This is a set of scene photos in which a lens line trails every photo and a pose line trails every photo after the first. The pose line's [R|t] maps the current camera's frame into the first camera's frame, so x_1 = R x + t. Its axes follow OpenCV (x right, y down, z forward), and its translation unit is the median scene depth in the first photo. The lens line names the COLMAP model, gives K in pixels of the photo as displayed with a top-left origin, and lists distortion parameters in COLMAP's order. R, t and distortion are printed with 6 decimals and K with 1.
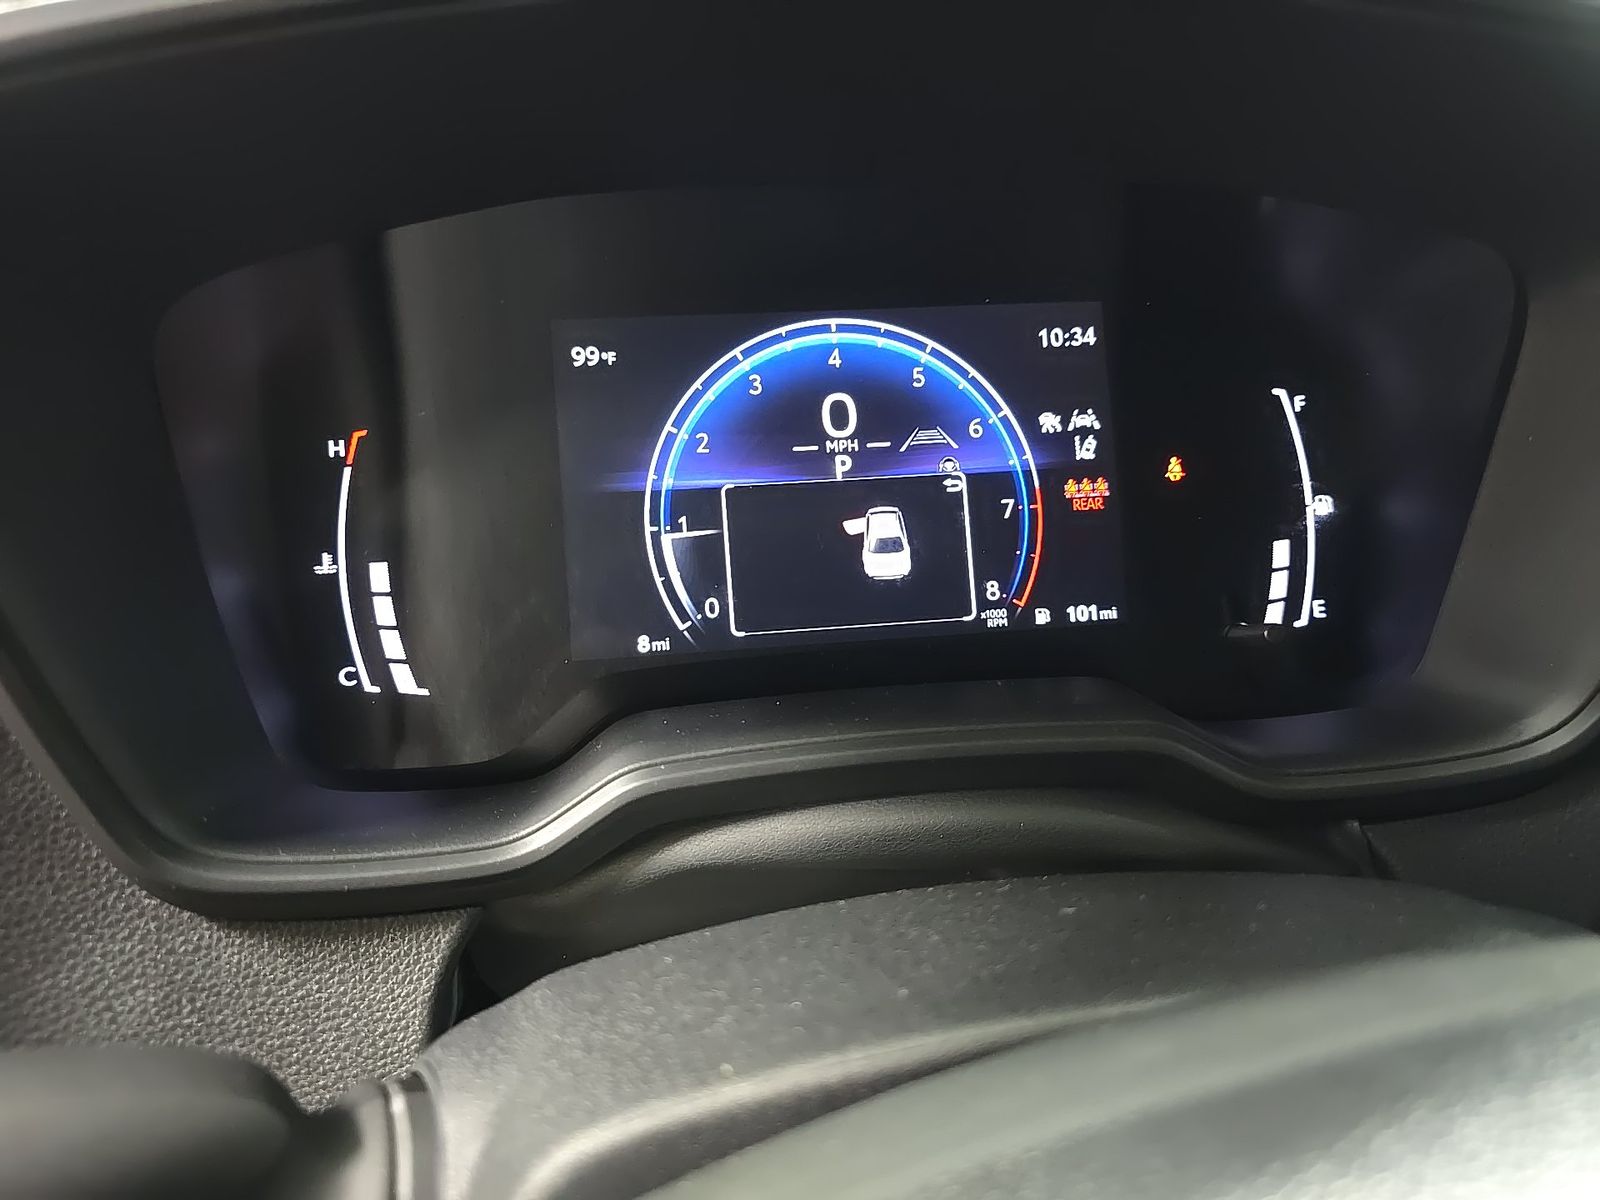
lens RADIAL K [[1079.0, 0, 800.7], [0, 1079.0, 633.6], [0, 0, 1]] dist [0.030330, -0.002822]
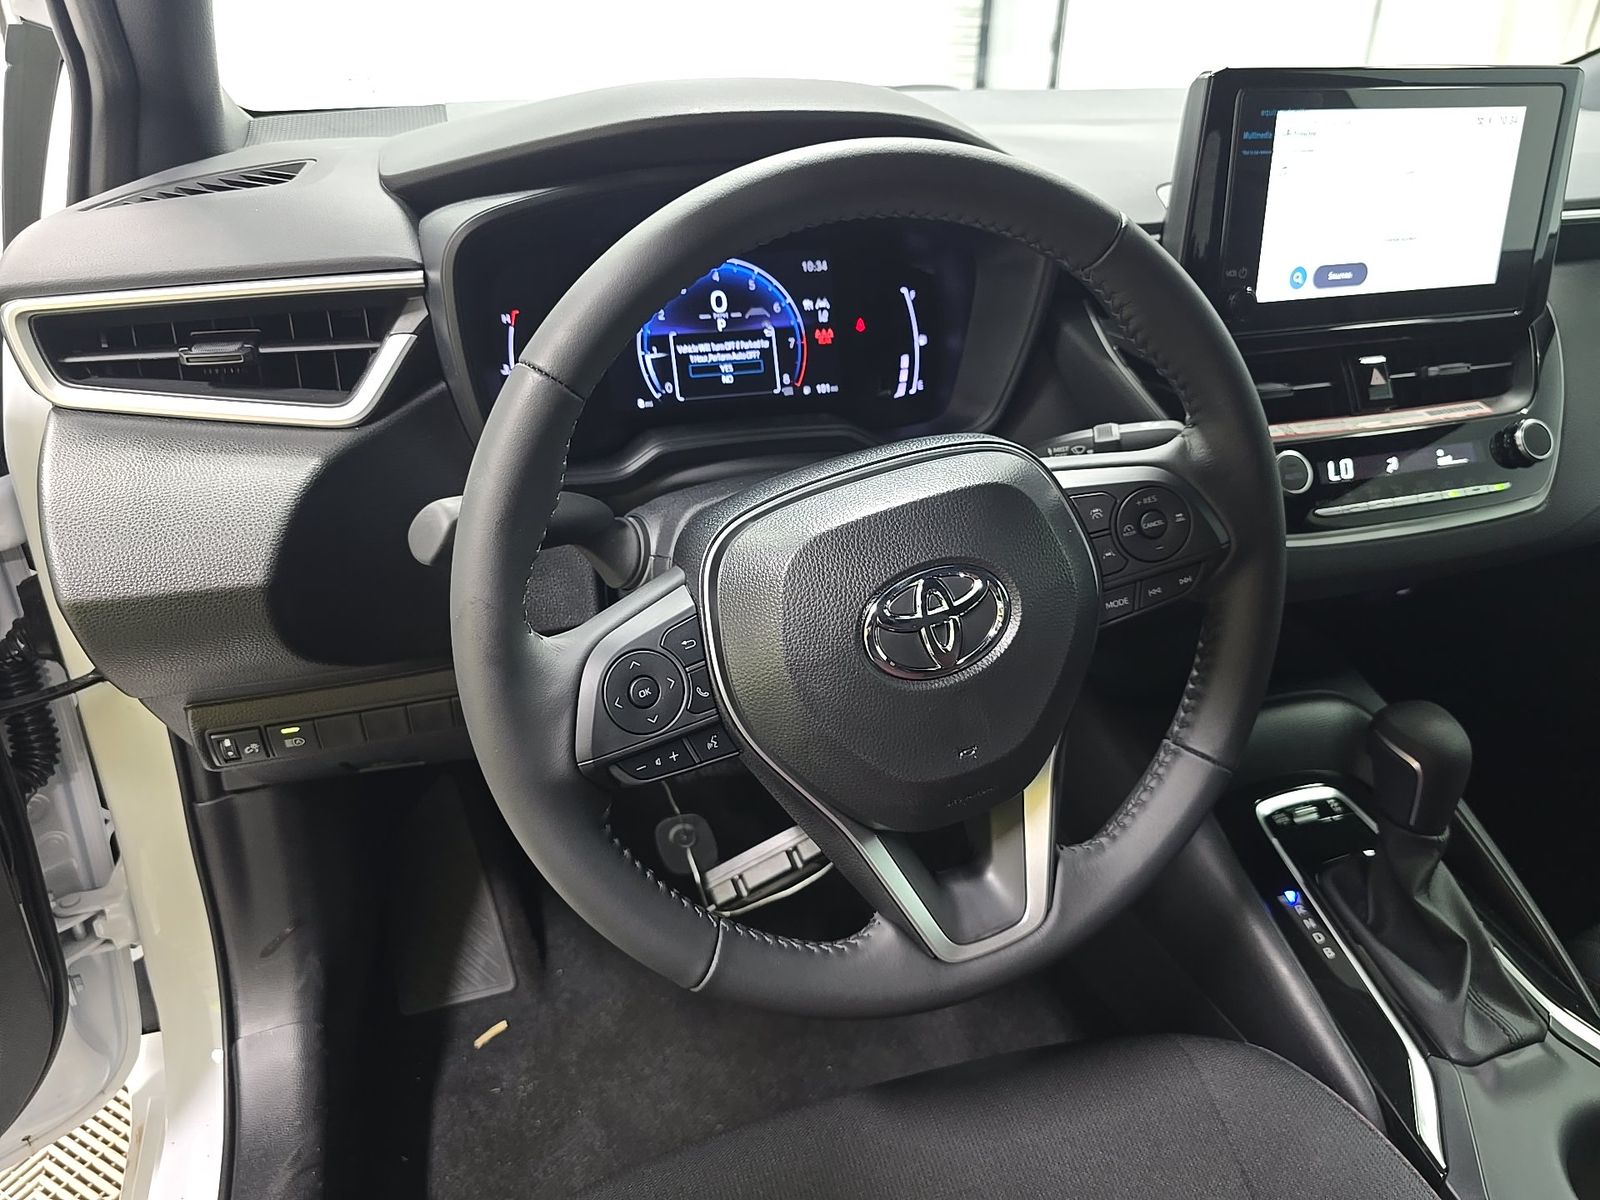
lens RADIAL K [[1079.0, 0, 800.7], [0, 1079.0, 633.6], [0, 0, 1]] dist [0.030330, -0.002822]
pose [[0.978718, -0.059204, 0.196484, -0.288460], [0.027576, 0.986738, 0.159961, 0.132382], [-0.203349, -0.151139, 0.967371, -1.374604]]
